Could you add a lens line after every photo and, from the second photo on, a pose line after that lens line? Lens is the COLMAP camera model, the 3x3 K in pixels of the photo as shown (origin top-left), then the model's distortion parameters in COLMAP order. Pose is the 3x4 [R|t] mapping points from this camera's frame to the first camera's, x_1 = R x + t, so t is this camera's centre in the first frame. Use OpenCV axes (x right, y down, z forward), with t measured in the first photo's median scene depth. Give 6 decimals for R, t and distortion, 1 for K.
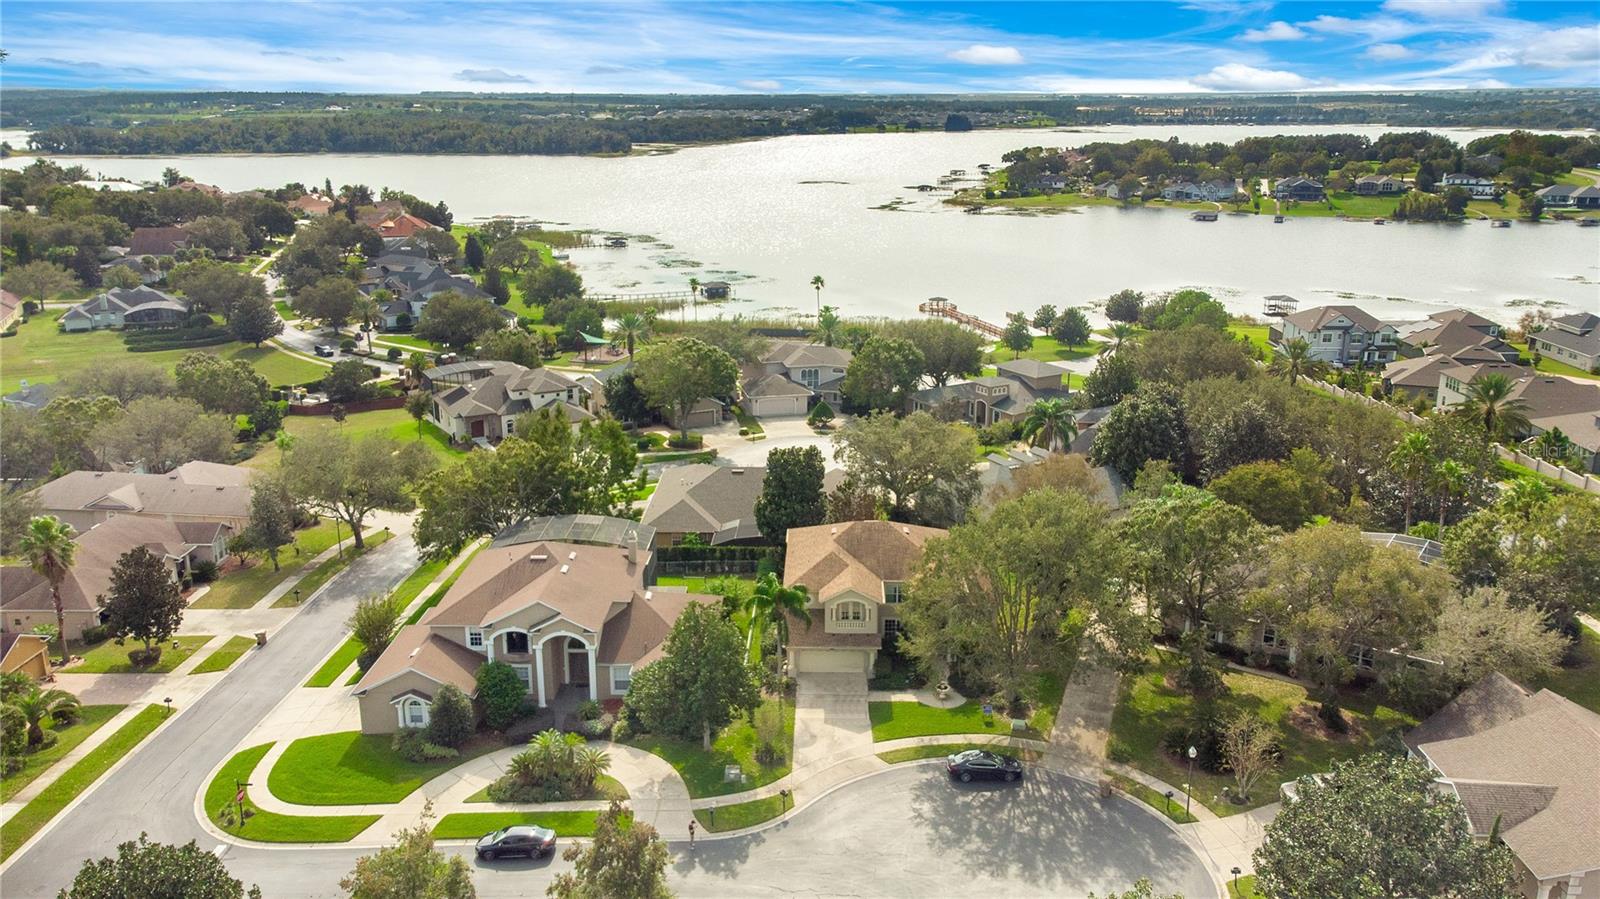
lens RADIAL K [[1151.5, 0, 800.0], [0, 1151.5, 449.5], [0, 0, 1]] dist [0.034481, 0.034395]
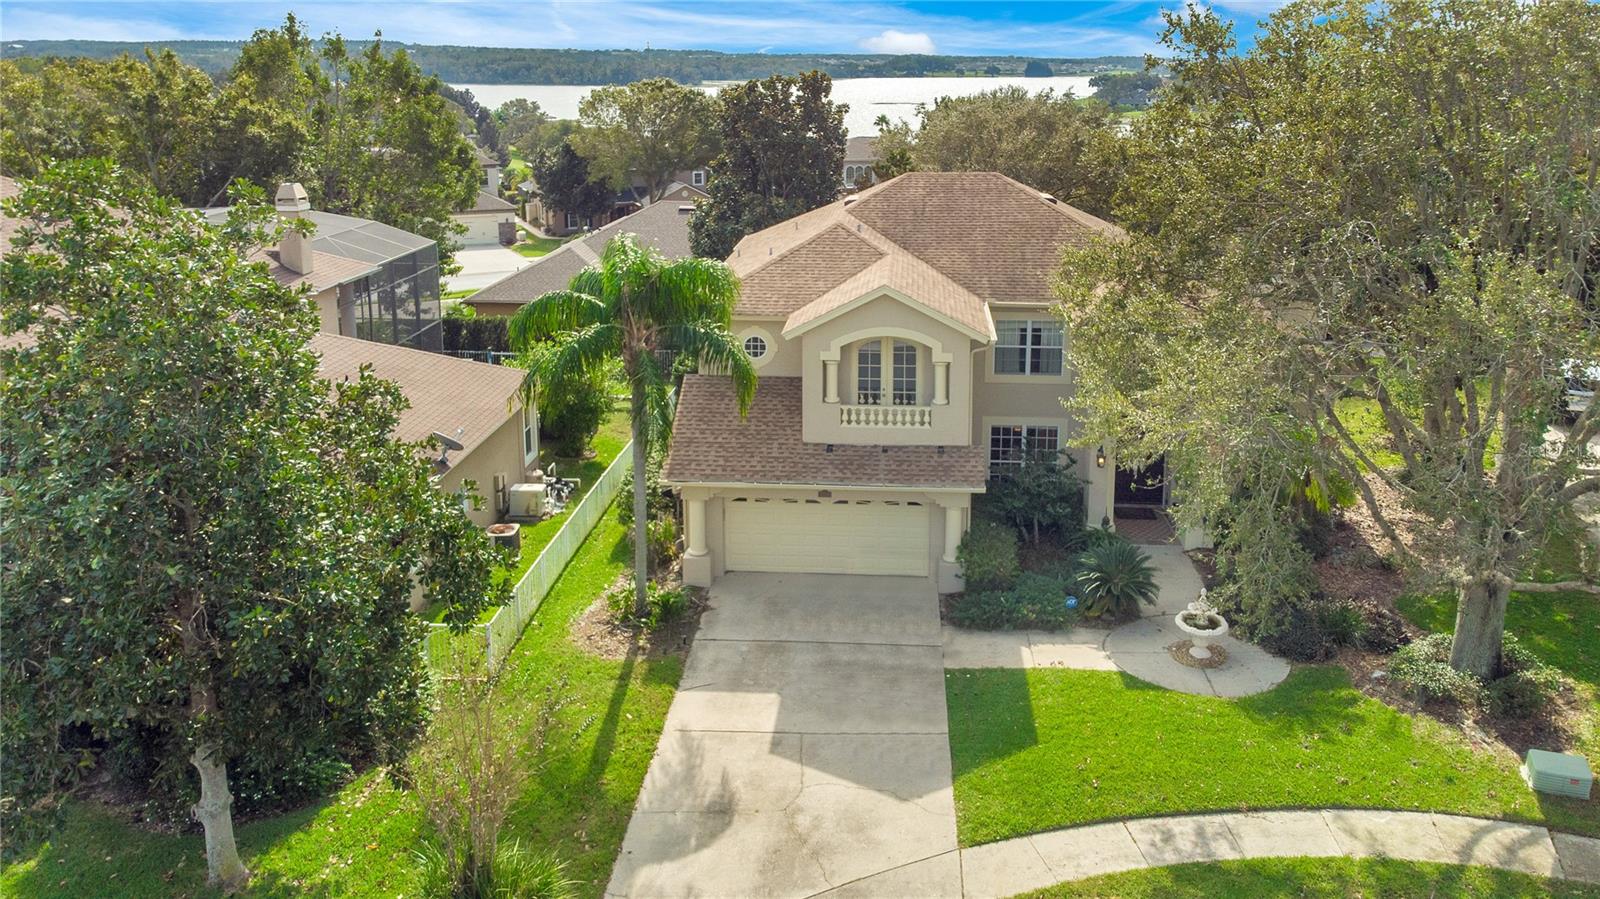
lens RADIAL K [[1195.7, 0, 823.9], [0, 1195.7, 449.0], [0, 0, 1]] dist [0.039729, 0.005085]
pose [[0.999186, 0.005642, -0.039949, 0.019575], [-0.003598, 0.998689, 0.051061, 0.069905], [0.040184, -0.050875, 0.997896, 0.330339]]
